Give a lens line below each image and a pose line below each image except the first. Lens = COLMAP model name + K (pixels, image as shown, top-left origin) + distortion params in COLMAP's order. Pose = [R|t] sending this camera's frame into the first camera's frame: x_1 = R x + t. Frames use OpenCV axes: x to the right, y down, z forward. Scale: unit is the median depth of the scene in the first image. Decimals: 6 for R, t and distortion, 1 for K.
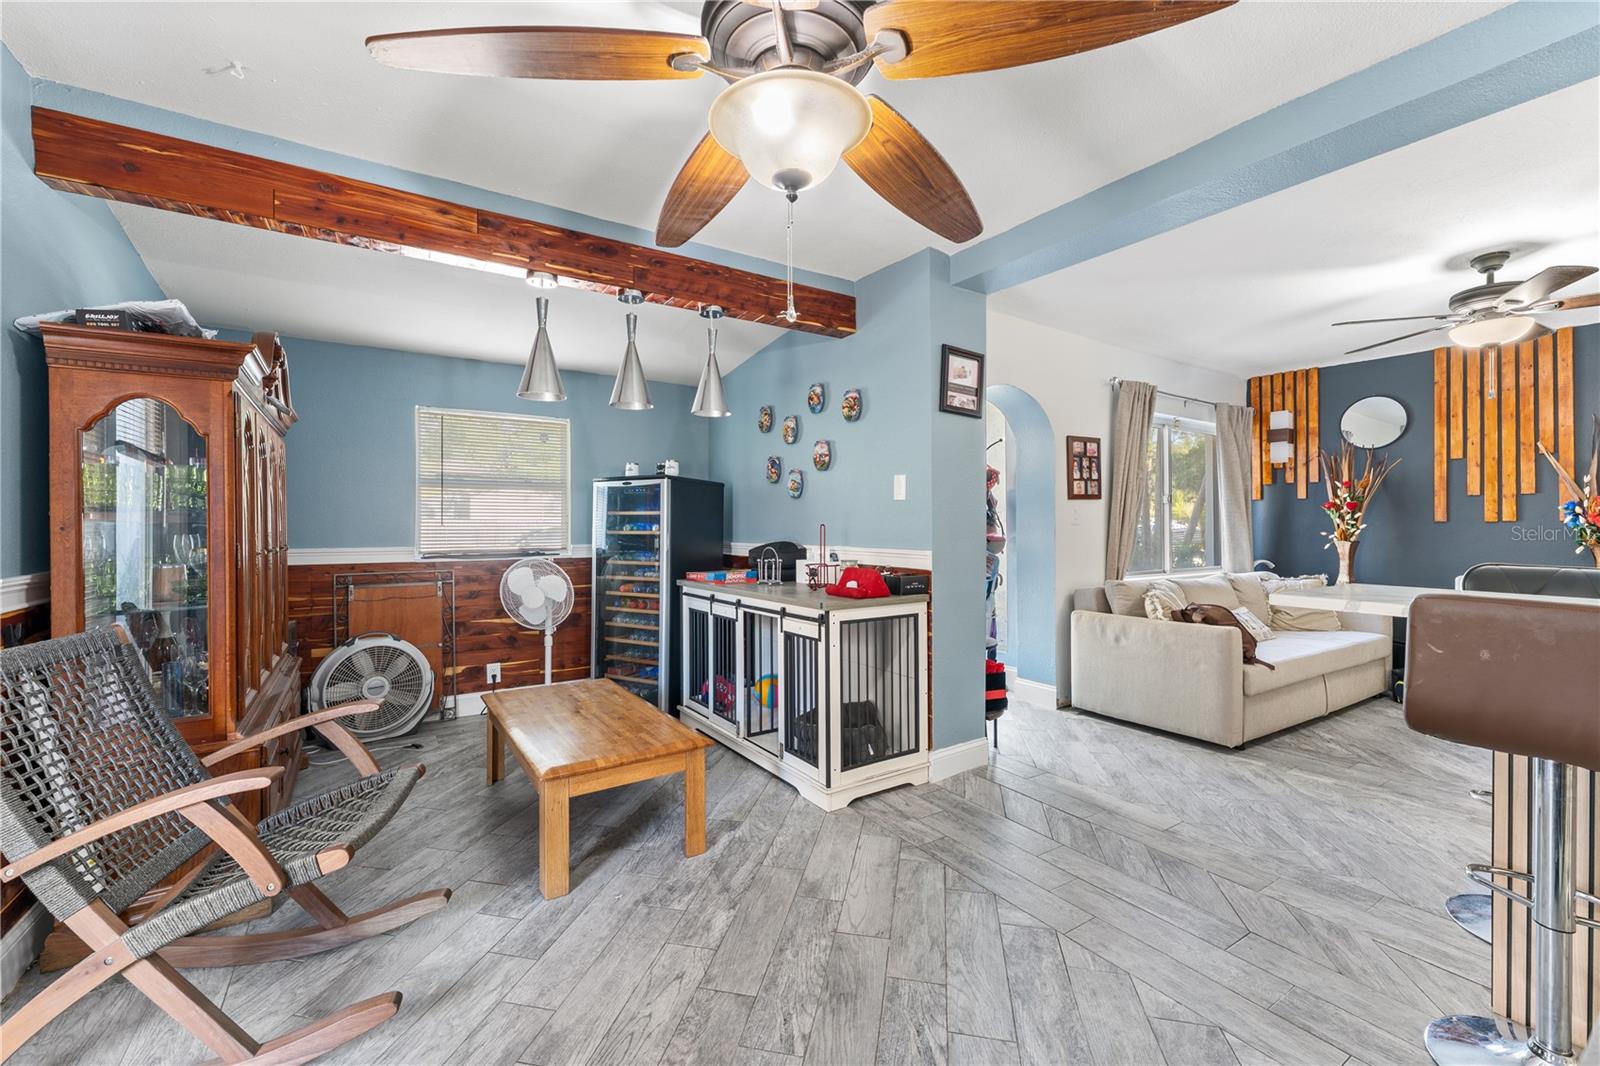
lens RADIAL K [[652.6, 0, 794.1], [0, 652.6, 534.5], [0, 0, 1]] dist [0.000406, -0.000692]
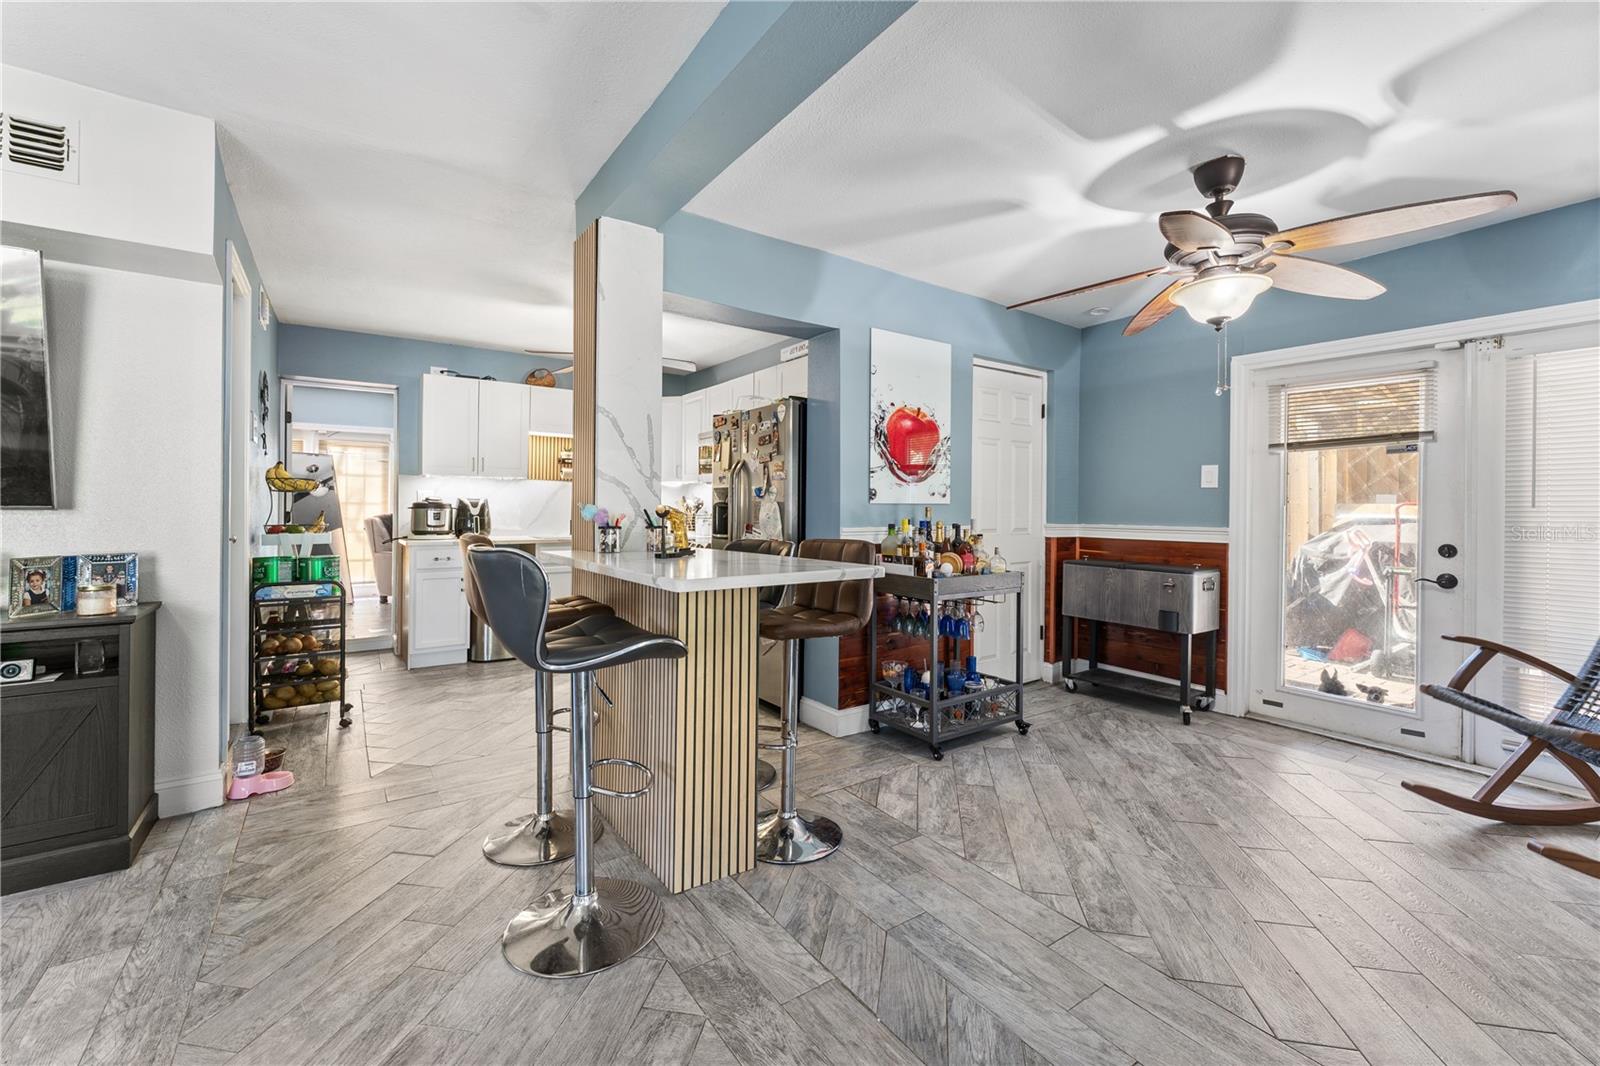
lens RADIAL K [[652.6, 0, 791.4], [0, 652.6, 505.6], [0, 0, 1]] dist [0.000406, -0.000692]
pose [[-0.999717, -0.006386, -0.022921, 0.523338], [-0.006517, 0.999963, 0.005669, -0.007884], [0.022884, 0.005817, -0.999721, 1.176242]]
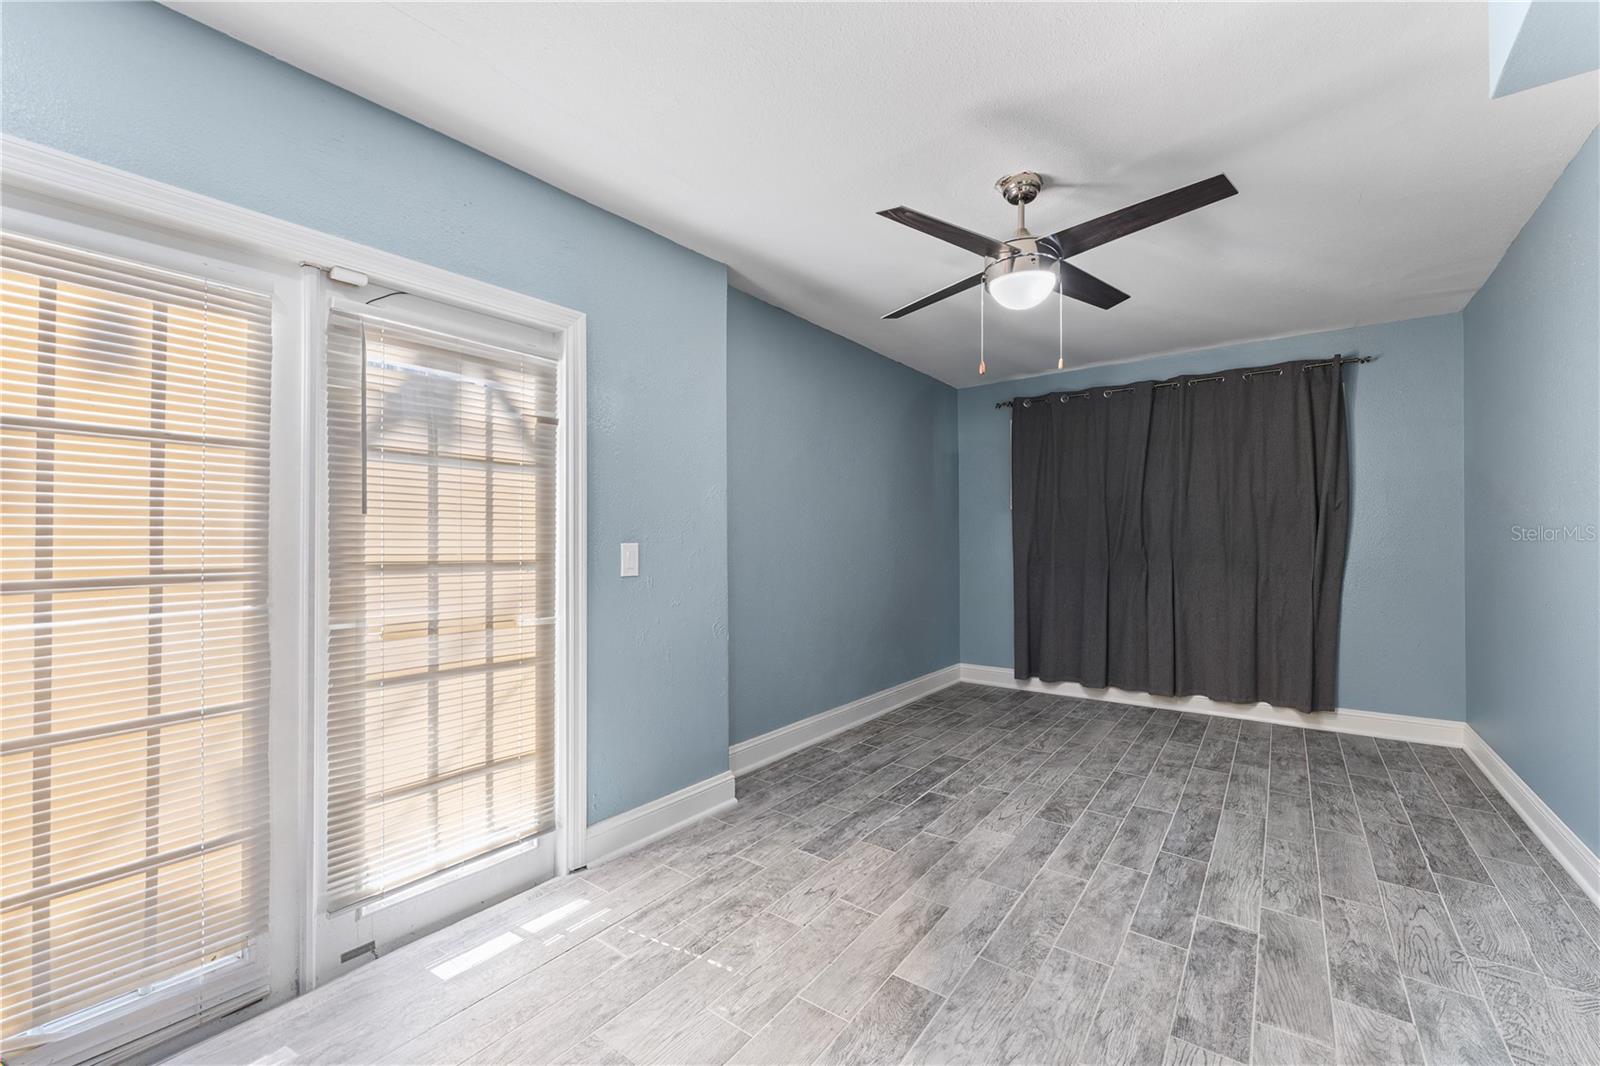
lens RADIAL K [[652.6, 0, 831.0], [0, 652.6, 534.0], [0, 0, 1]] dist [0.000406, -0.000692]
pose [[-0.945106, -0.000099, -0.326763, 1.960302], [-0.003411, 0.999948, 0.009563, -0.033262], [0.326746, 0.010153, -0.945058, -0.554972]]
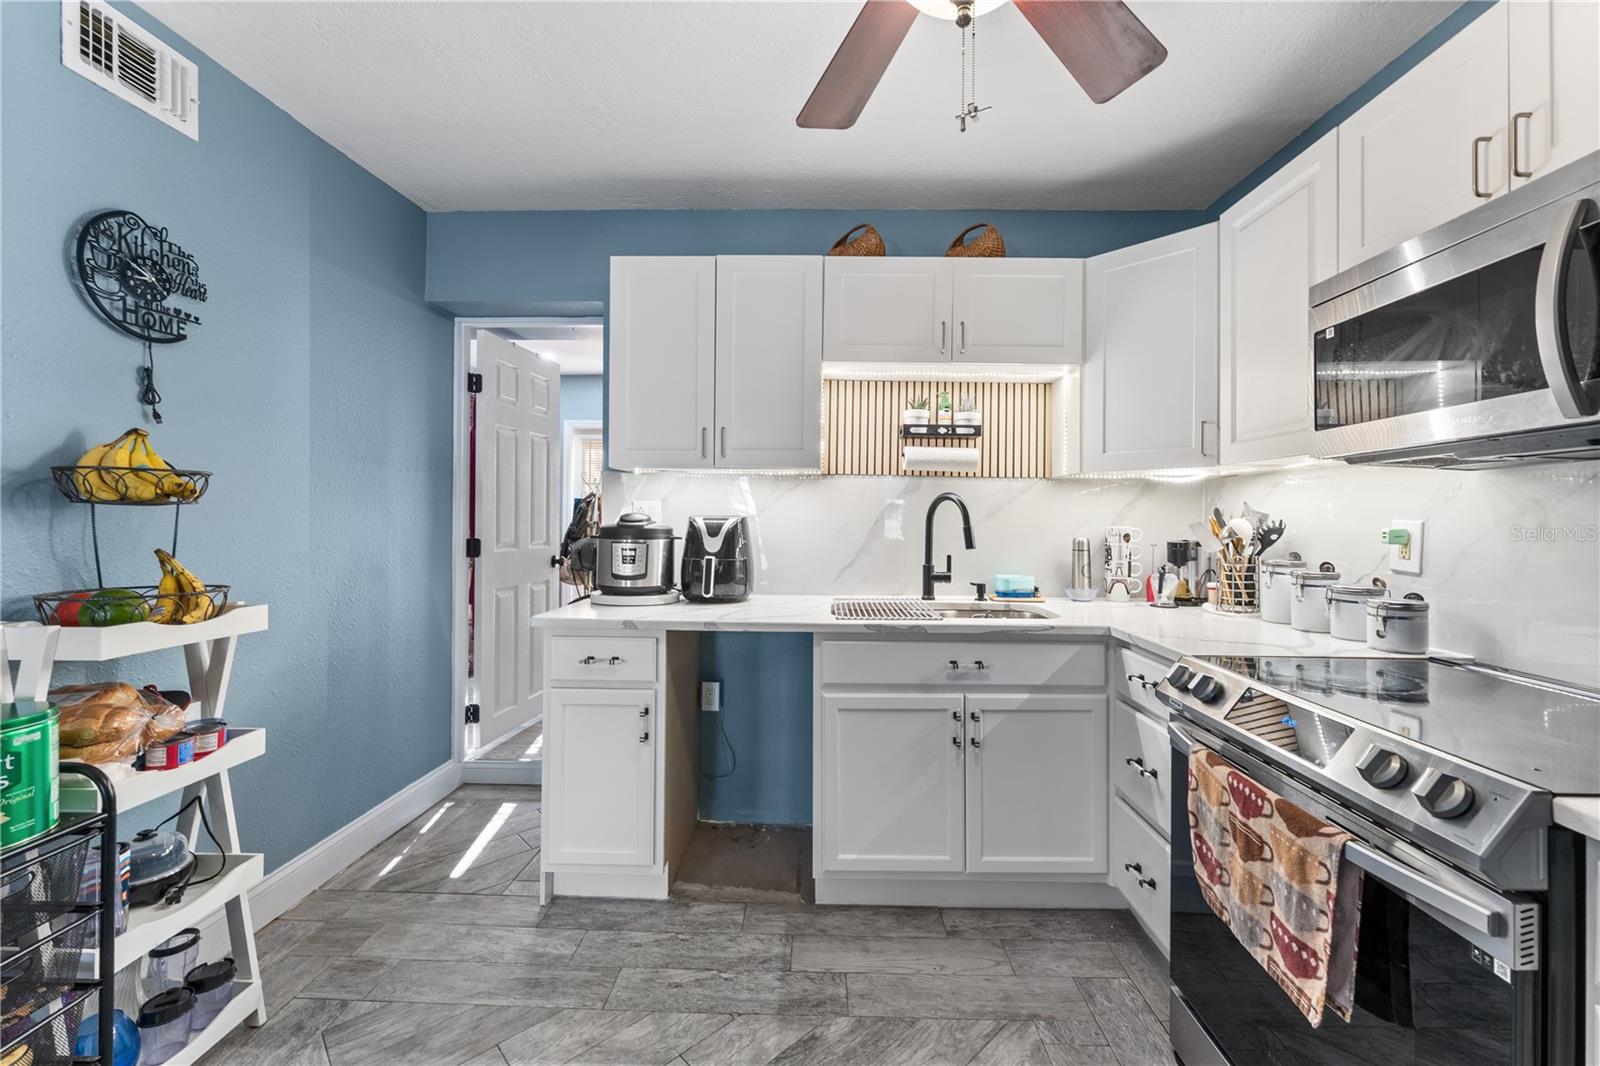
lens RADIAL K [[652.6, 0, 800.1], [0, 652.6, 514.9], [0, 0, 1]] dist [0.000406, -0.000692]
pose [[-0.820031, -0.004629, 0.572301, 0.770775], [-0.001090, 0.999978, 0.006526, -0.019203], [-0.572318, 0.004728, -0.820018, 0.056158]]
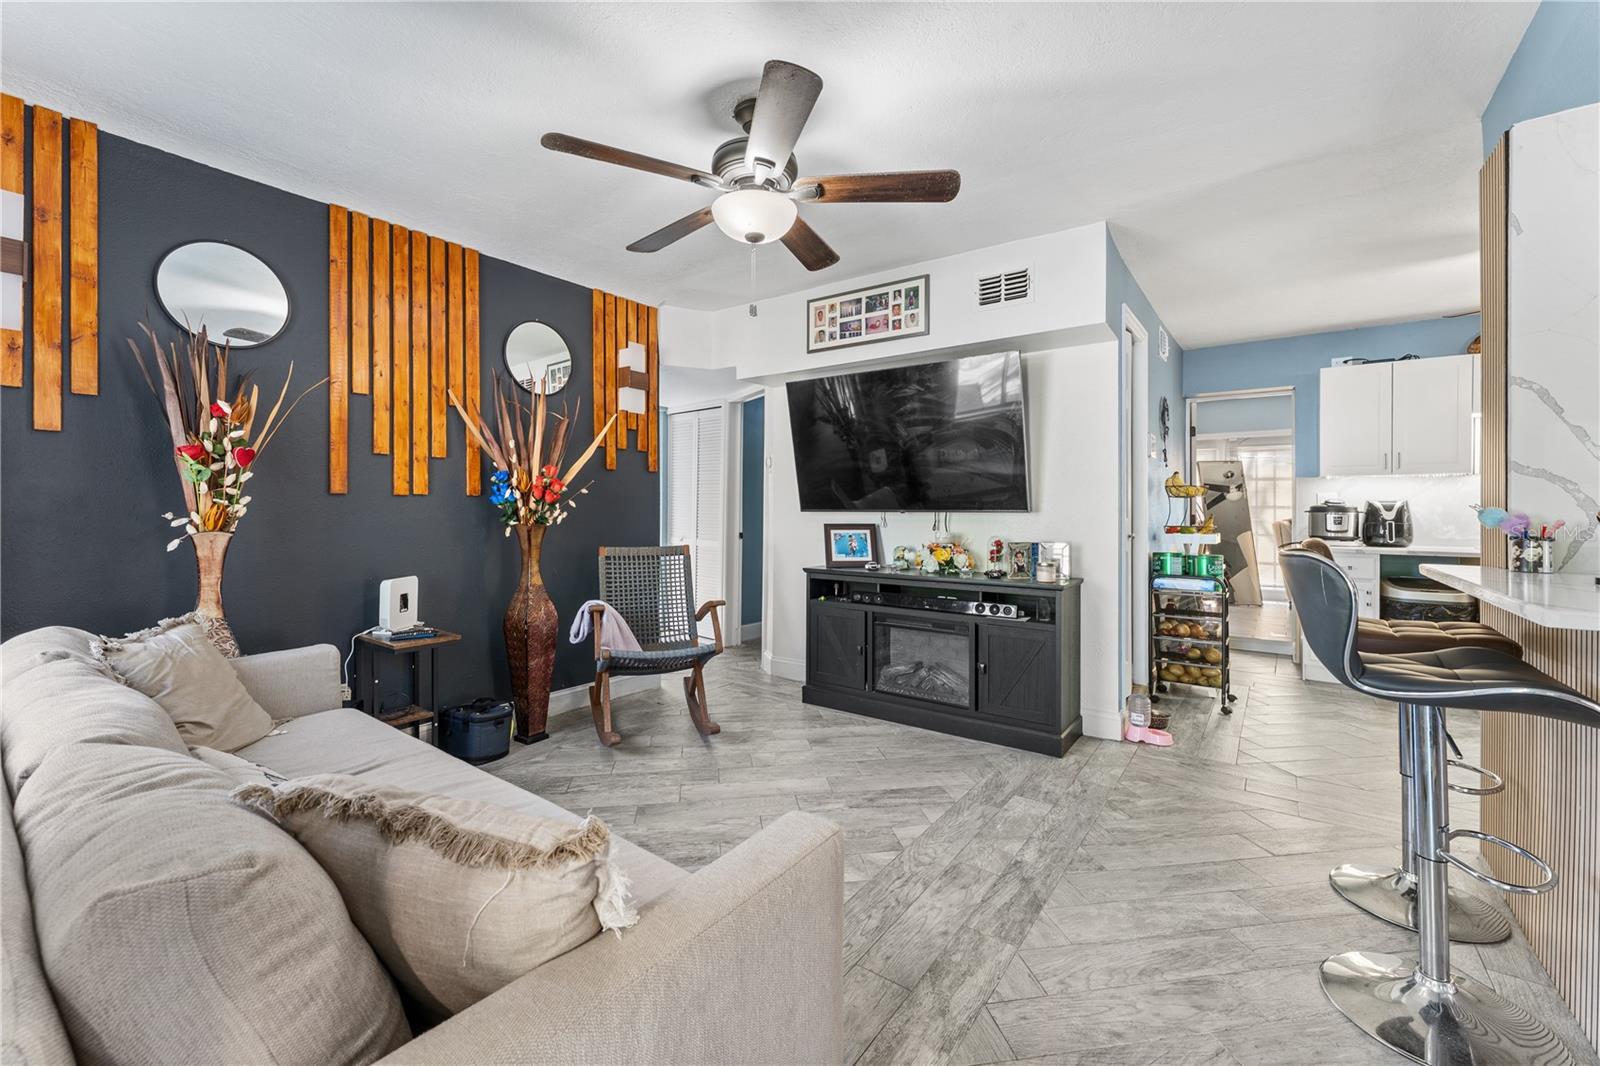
lens RADIAL K [[652.6, 0, 800.1], [0, 652.6, 511.9], [0, 0, 1]] dist [0.000406, -0.000692]
pose [[-0.347147, -0.007872, 0.937778, 0.400106], [0.005540, 0.999930, 0.010445, -0.008785], [-0.937794, 0.008821, -0.347079, 1.197200]]
